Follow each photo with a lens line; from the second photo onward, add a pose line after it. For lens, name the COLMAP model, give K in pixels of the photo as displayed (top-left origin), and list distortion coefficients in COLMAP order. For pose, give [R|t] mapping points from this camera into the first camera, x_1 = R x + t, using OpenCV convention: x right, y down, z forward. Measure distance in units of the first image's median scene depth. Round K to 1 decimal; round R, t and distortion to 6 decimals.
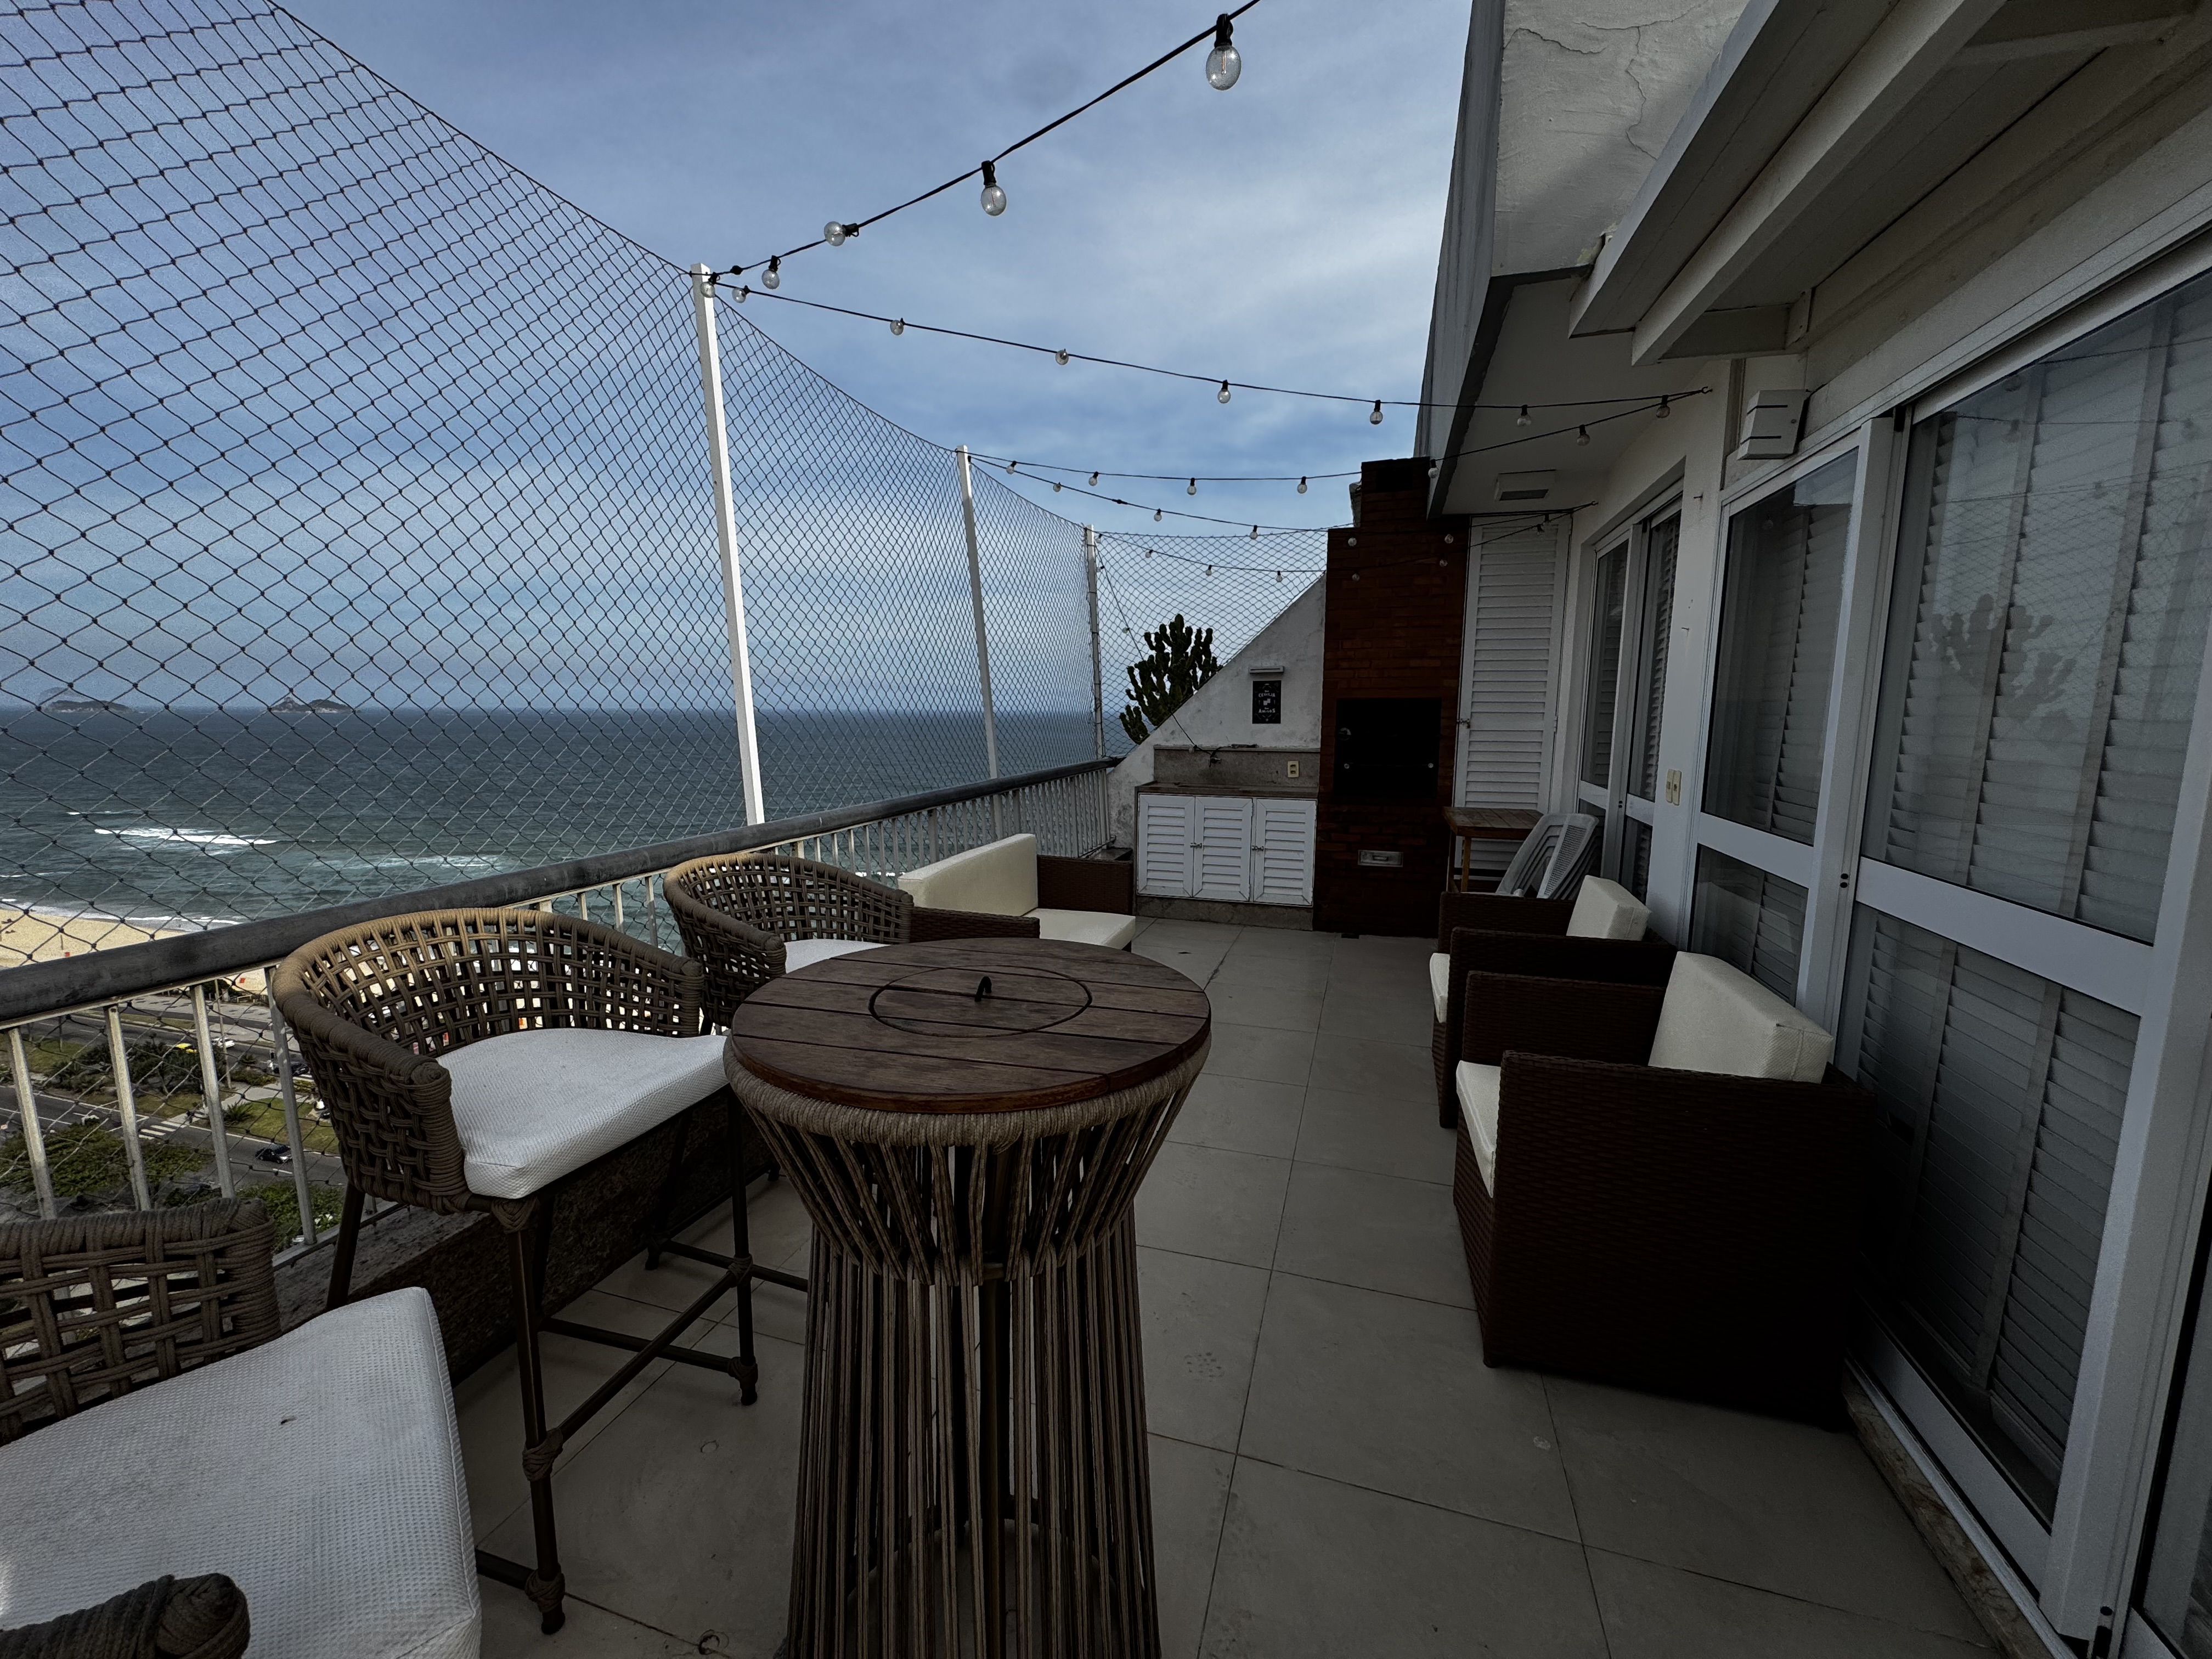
lens RADIAL K [[889.1, 0, 1106.0], [0, 889.1, 829.5], [0, 0, 1]] dist [0.001457, 0.000062]
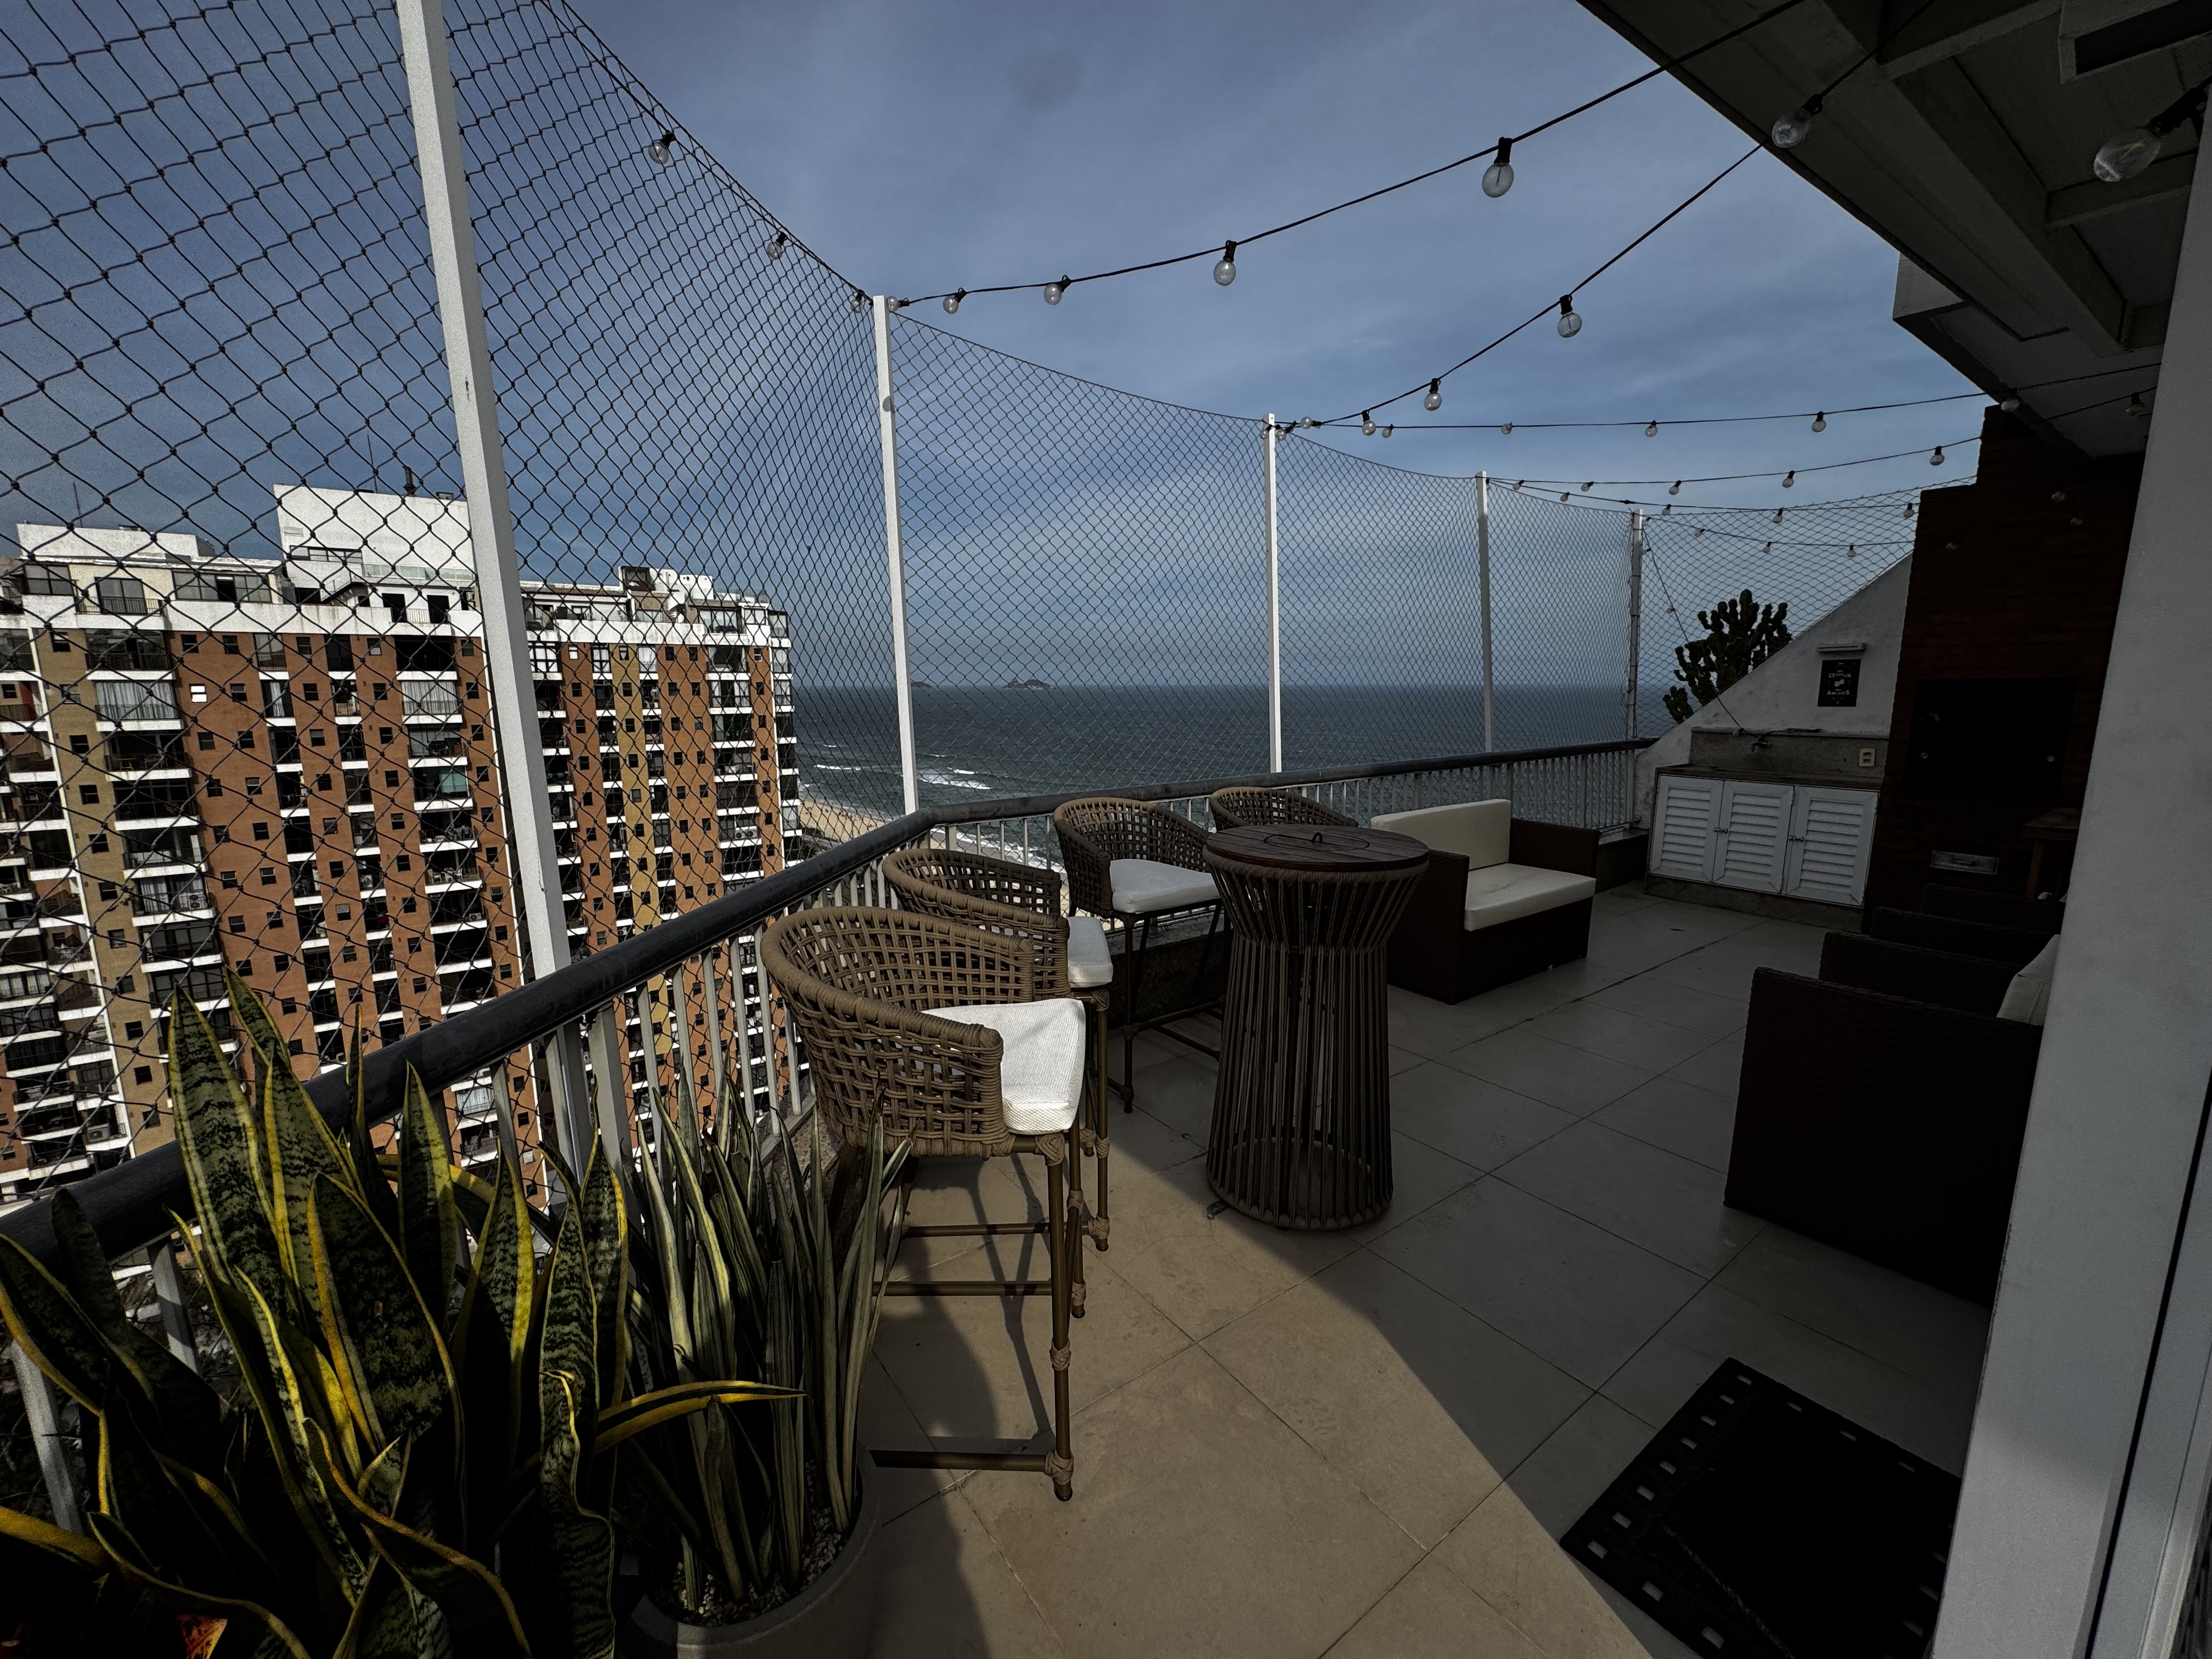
lens RADIAL K [[889.1, 0, 1106.0], [0, 889.1, 829.5], [0, 0, 1]] dist [0.001457, 0.000062]
pose [[0.801038, 0.090729, -0.591698, 0.140621], [-0.075067, 0.995869, 0.051077, 0.017841], [0.593888, 0.003502, 0.804540, -0.197612]]
